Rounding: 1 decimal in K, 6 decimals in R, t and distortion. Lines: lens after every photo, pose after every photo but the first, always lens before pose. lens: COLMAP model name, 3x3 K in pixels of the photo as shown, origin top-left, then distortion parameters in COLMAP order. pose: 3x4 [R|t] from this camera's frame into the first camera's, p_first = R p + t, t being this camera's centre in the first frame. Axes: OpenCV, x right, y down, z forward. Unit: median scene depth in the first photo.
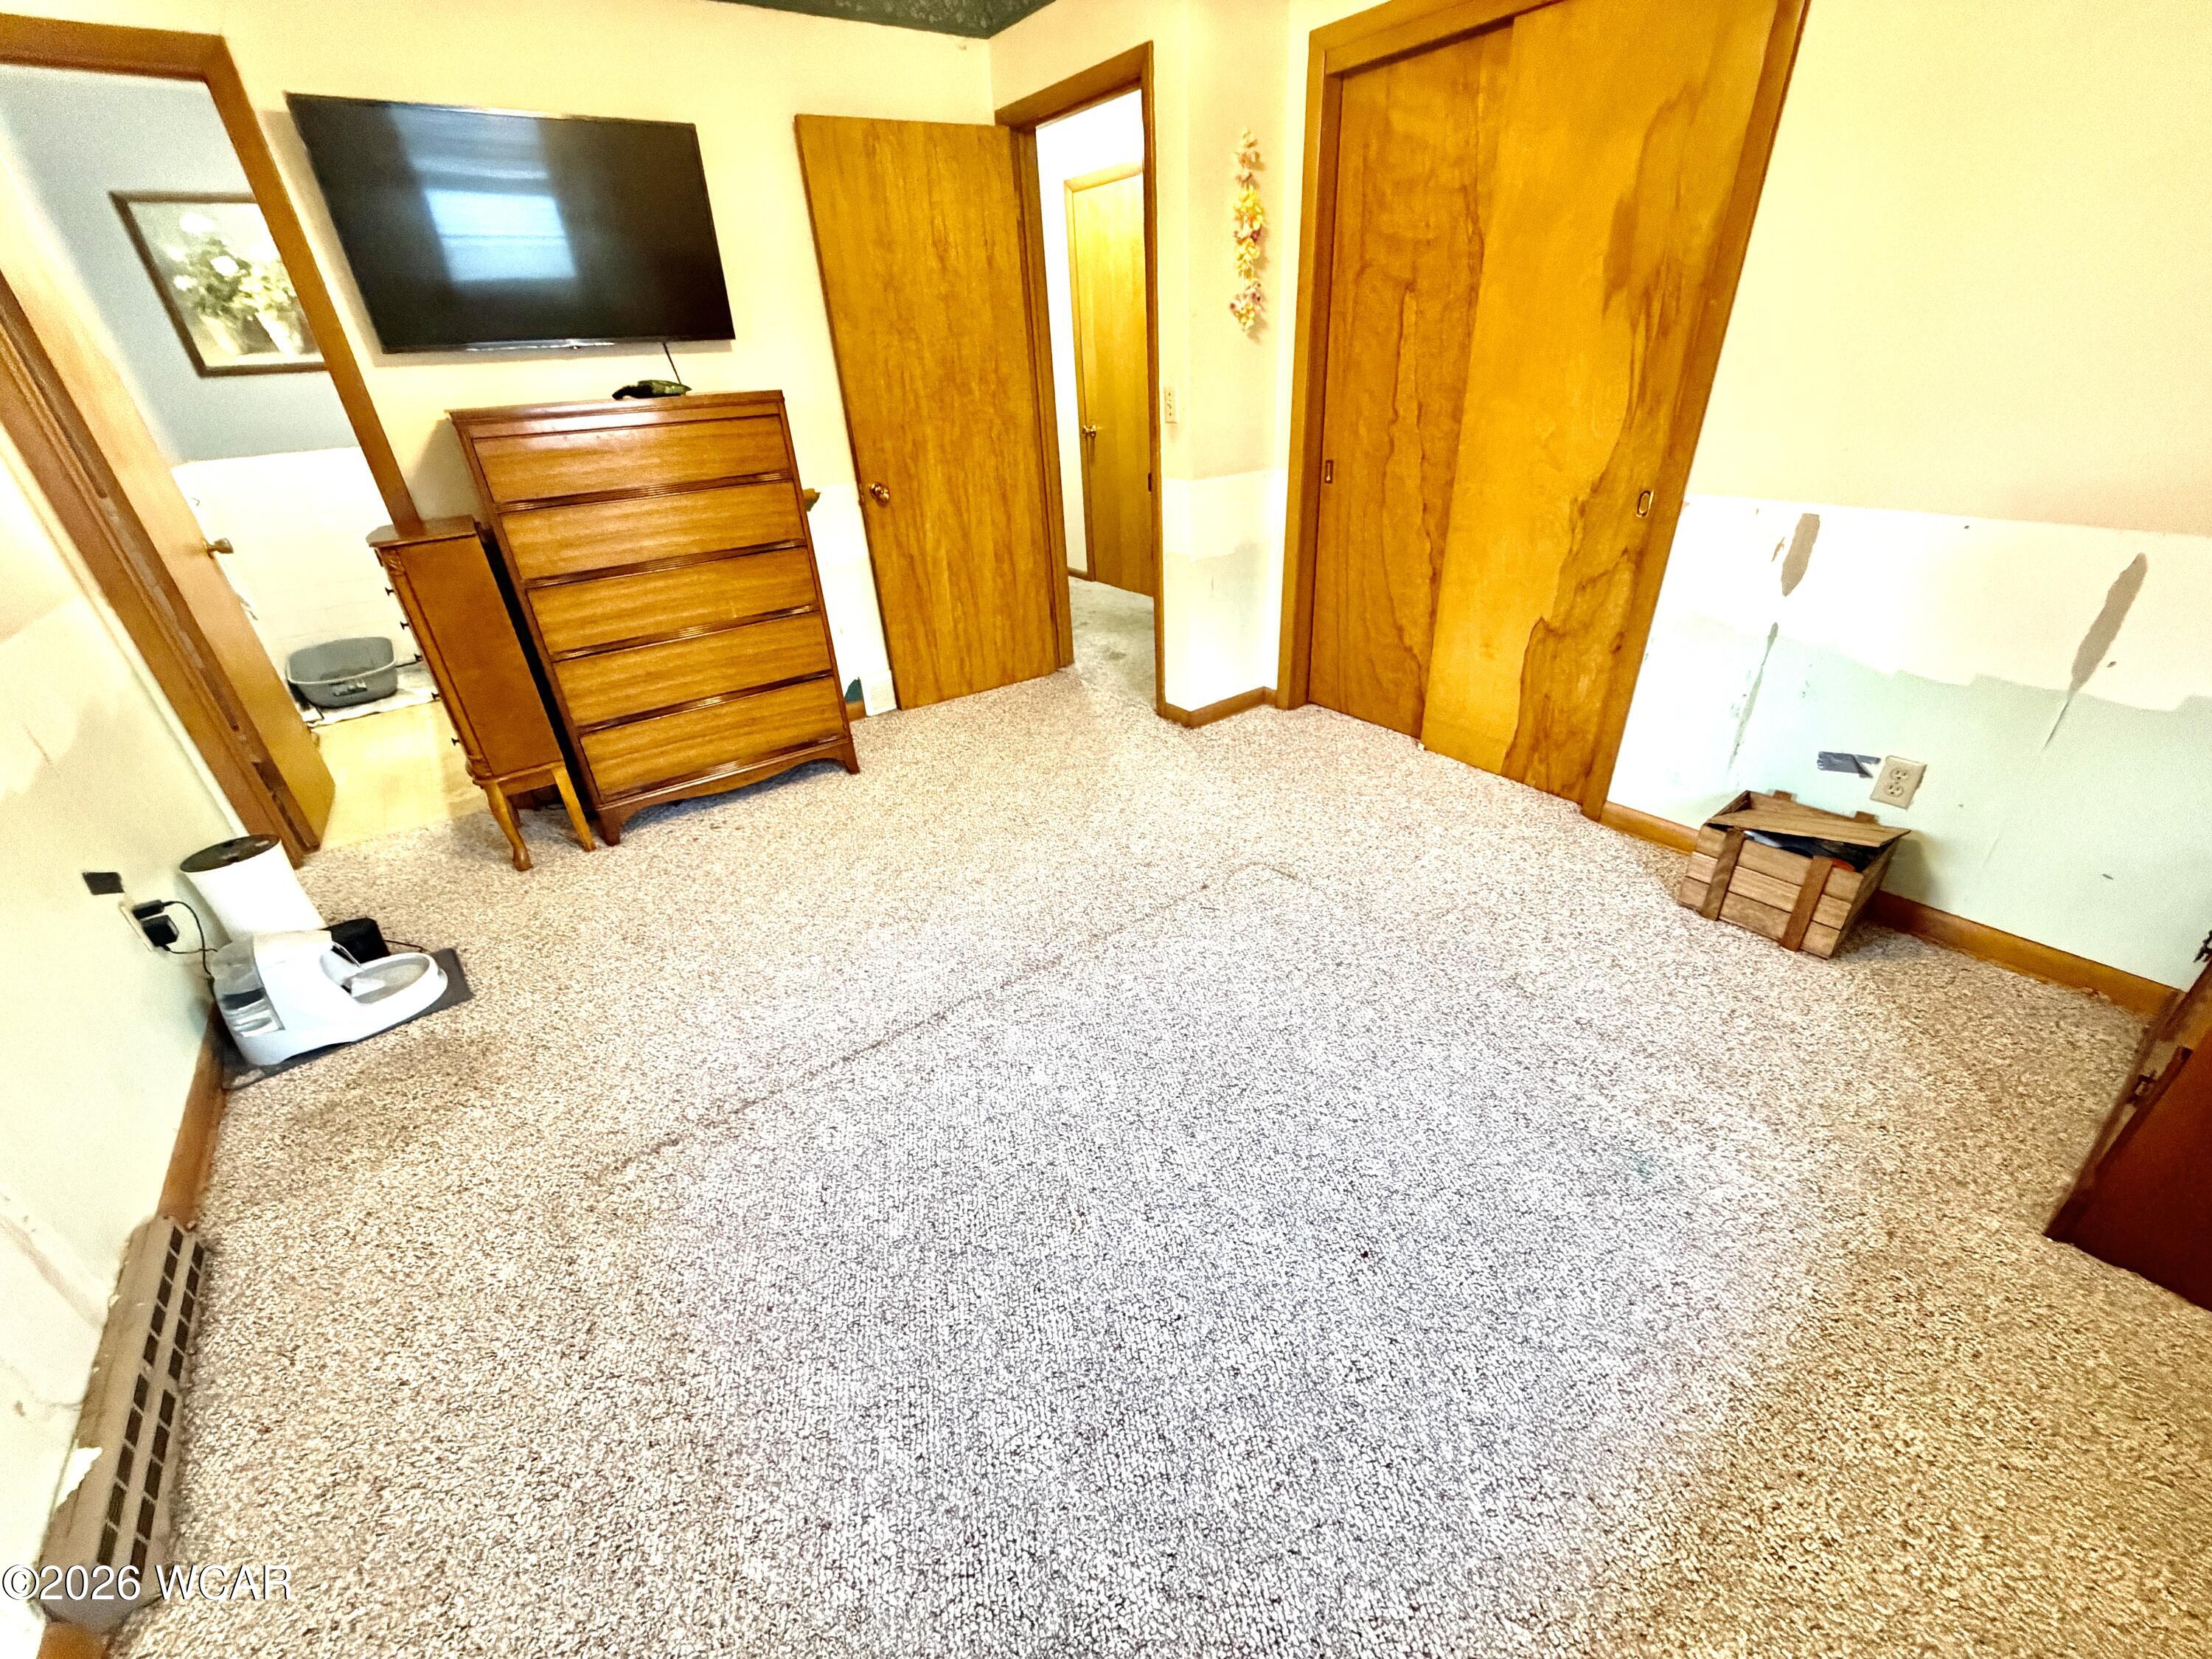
lens RADIAL K [[877.9, 0, 1106.0], [0, 877.9, 829.5], [0, 0, 1]] dist [0.000347, -0.000233]
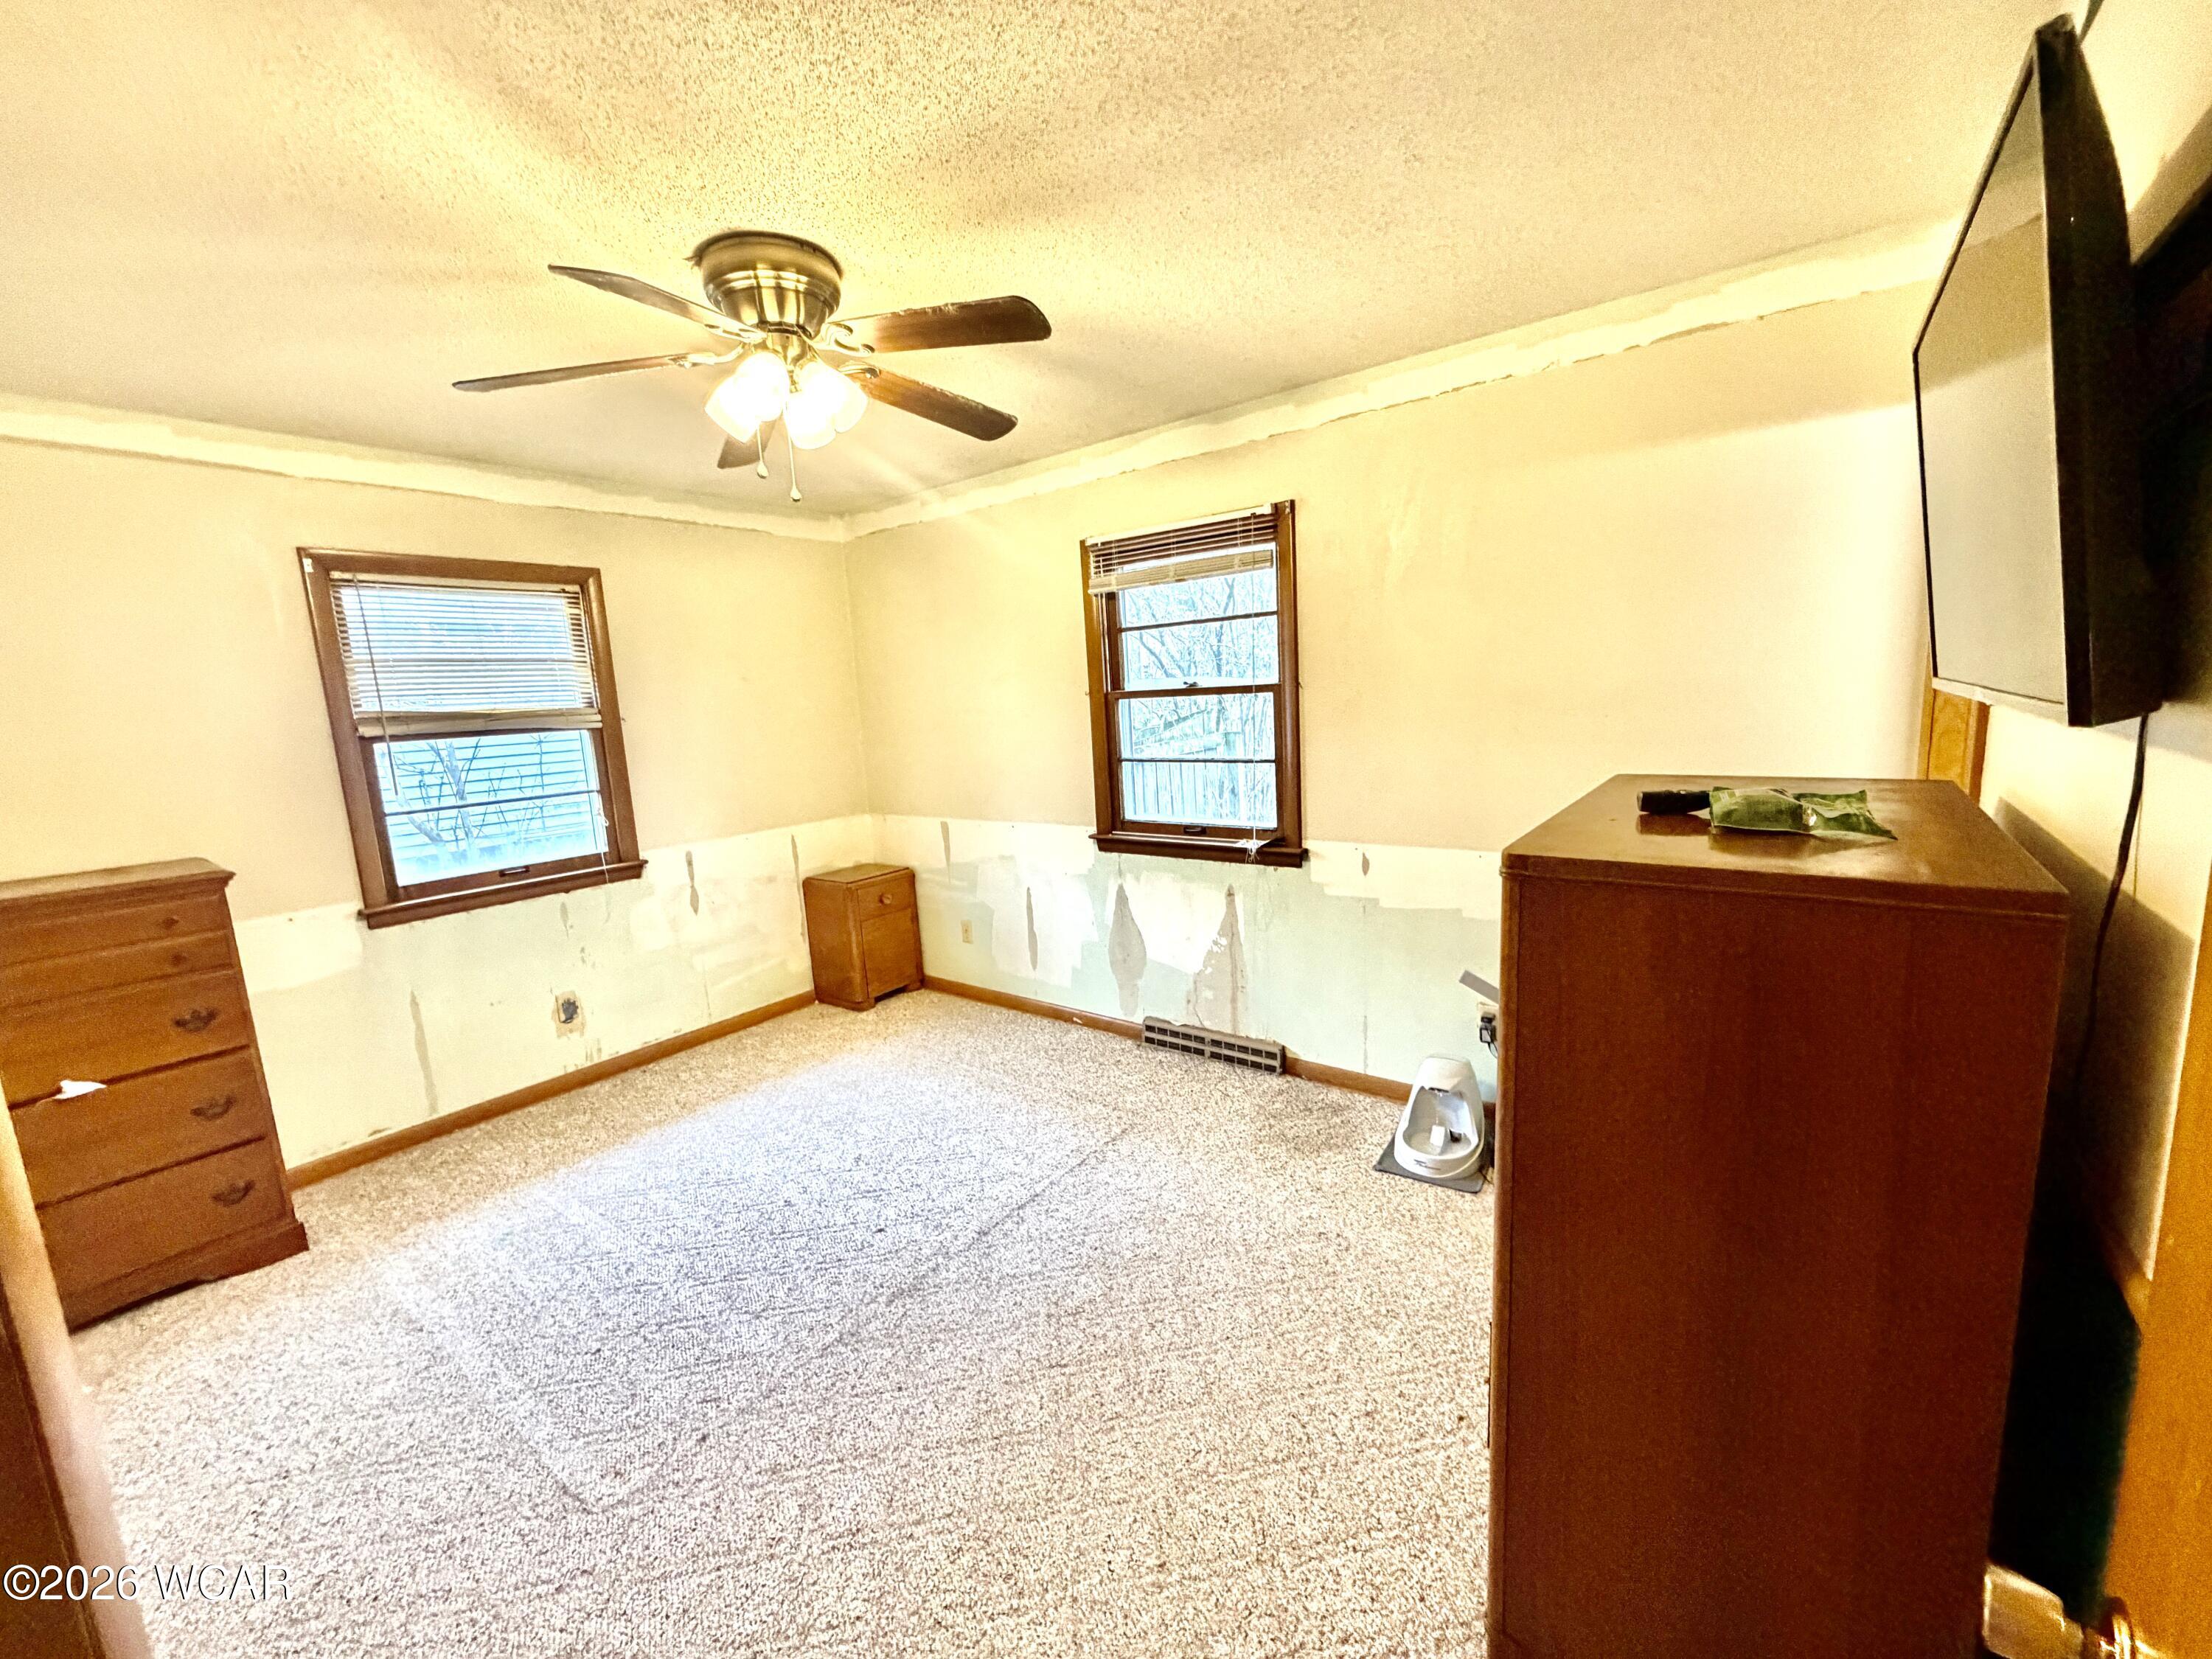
lens RADIAL K [[877.9, 0, 1106.0], [0, 877.9, 829.5], [0, 0, 1]] dist [0.000347, -0.000233]
pose [[-0.955150, 0.145160, -0.258104, -0.119014], [-0.041383, 0.797625, 0.601733, -0.983880], [0.293218, 0.585426, -0.755844, 1.648681]]
